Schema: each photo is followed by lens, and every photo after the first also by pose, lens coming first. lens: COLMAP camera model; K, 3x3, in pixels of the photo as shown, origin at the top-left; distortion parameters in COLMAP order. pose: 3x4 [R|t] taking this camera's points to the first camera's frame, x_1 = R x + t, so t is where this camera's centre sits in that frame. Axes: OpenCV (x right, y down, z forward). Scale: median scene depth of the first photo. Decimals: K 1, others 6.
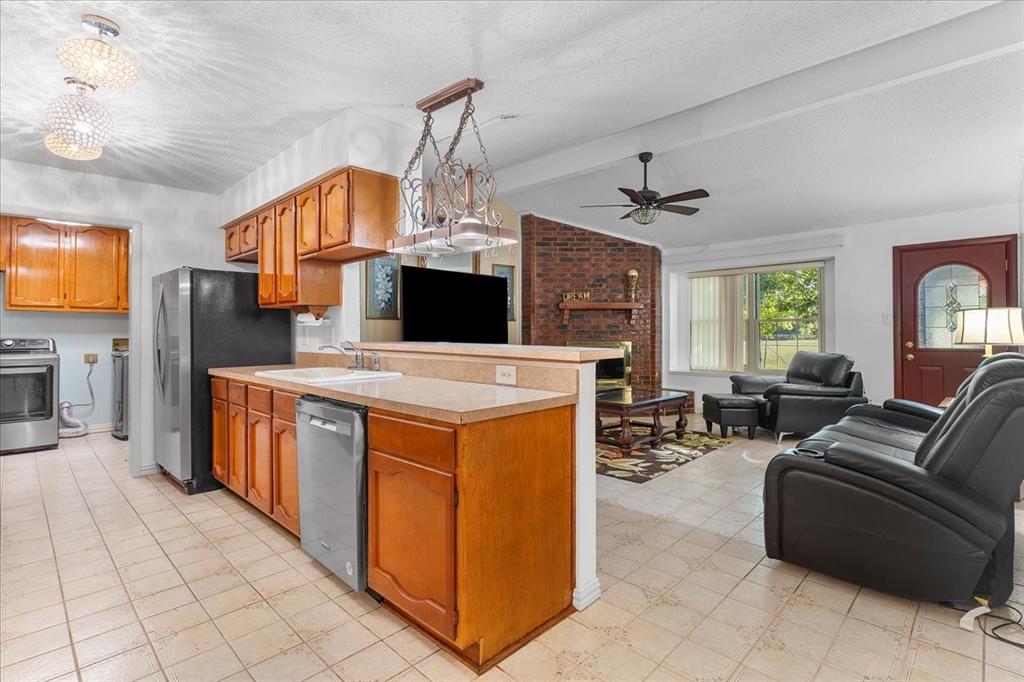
lens RADIAL K [[483.4, 0, 513.3], [0, 483.4, 331.4], [0, 0, 1]] dist [-0.000408, -0.001142]
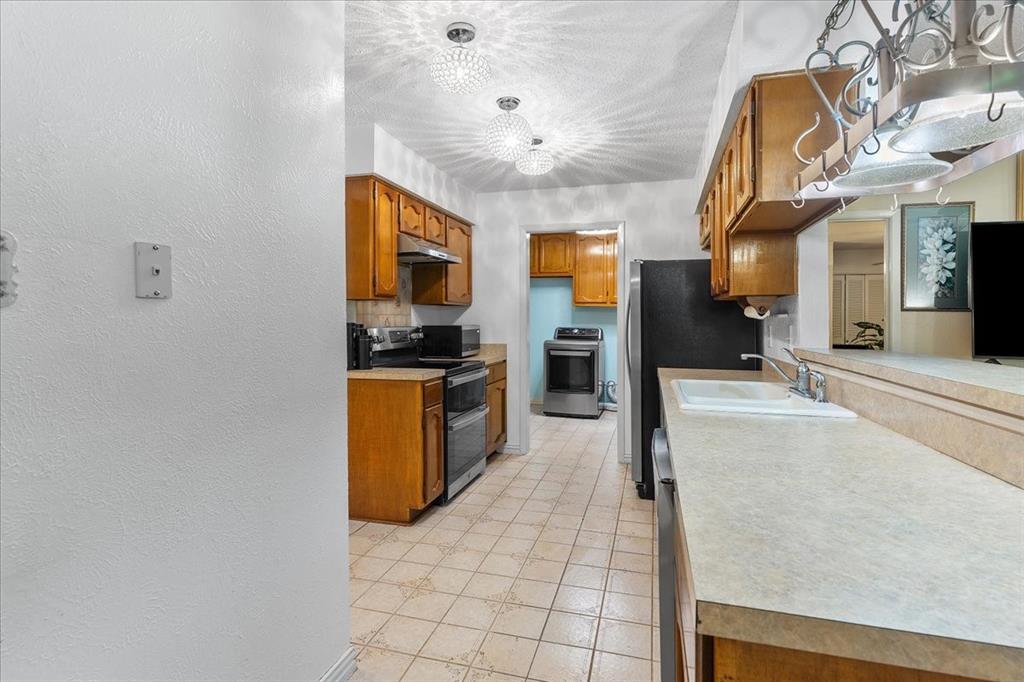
lens RADIAL K [[505.9, 0, 477.4], [0, 505.9, 322.7], [0, 0, 1]] dist [0.000260, 0.000569]
pose [[0.486816, 0.010184, -0.873445, 0.045627], [-0.010265, 0.999930, 0.005938, -0.011695], [0.873444, 0.006076, 0.486887, 0.228821]]
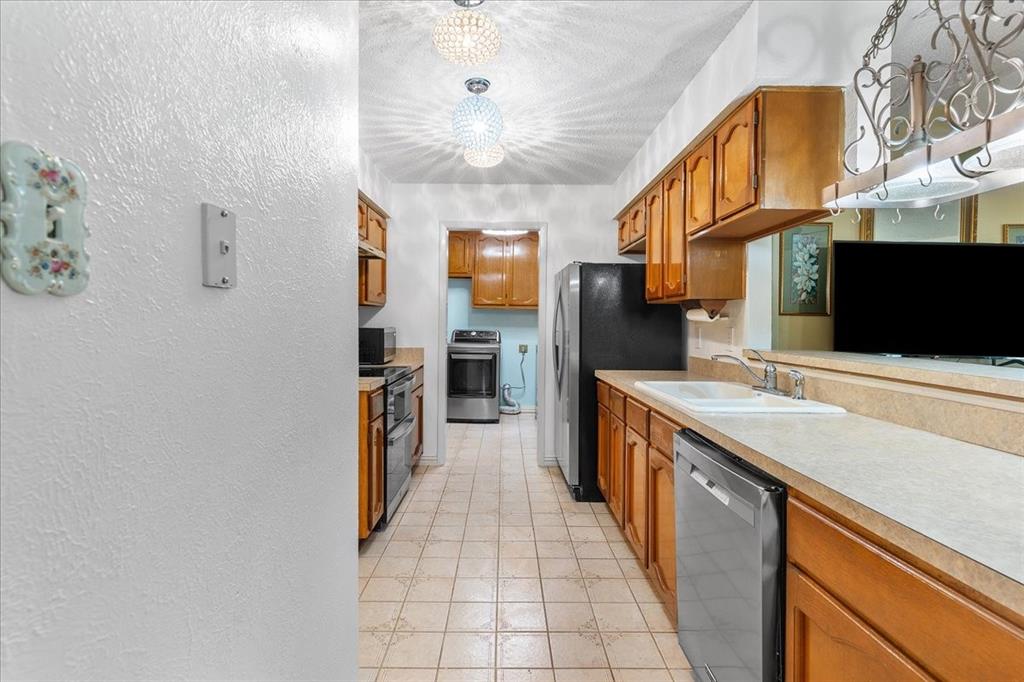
lens RADIAL K [[525.0, 0, 501.7], [0, 525.0, 326.1], [0, 0, 1]] dist [0.001998, -0.001448]
pose [[0.711432, 0.012619, -0.702642, -0.051598], [-0.013216, 0.999902, 0.004577, -0.009939], [0.702631, 0.006030, 0.711529, 0.156688]]
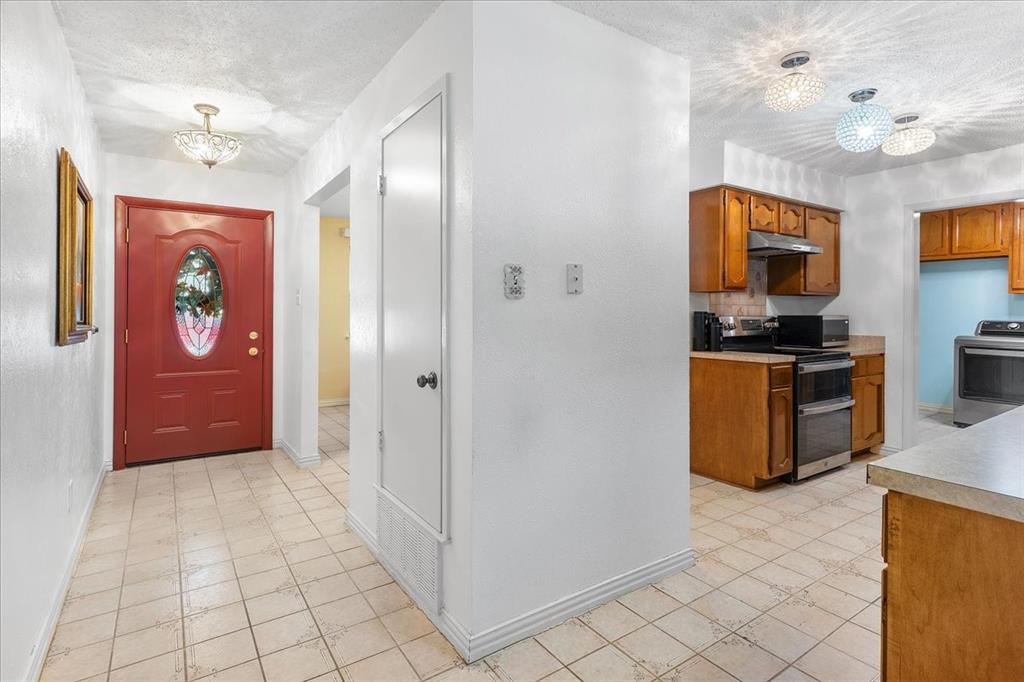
lens RADIAL K [[466.8, 0, 517.0], [0, 466.8, 318.8], [0, 0, 1]] dist [-0.001591, 0.000460]
pose [[-0.138711, 0.020699, -0.990117, 0.172418], [-0.009879, 0.999703, 0.022283, -0.006736], [0.990284, 0.012873, -0.138466, 0.218684]]
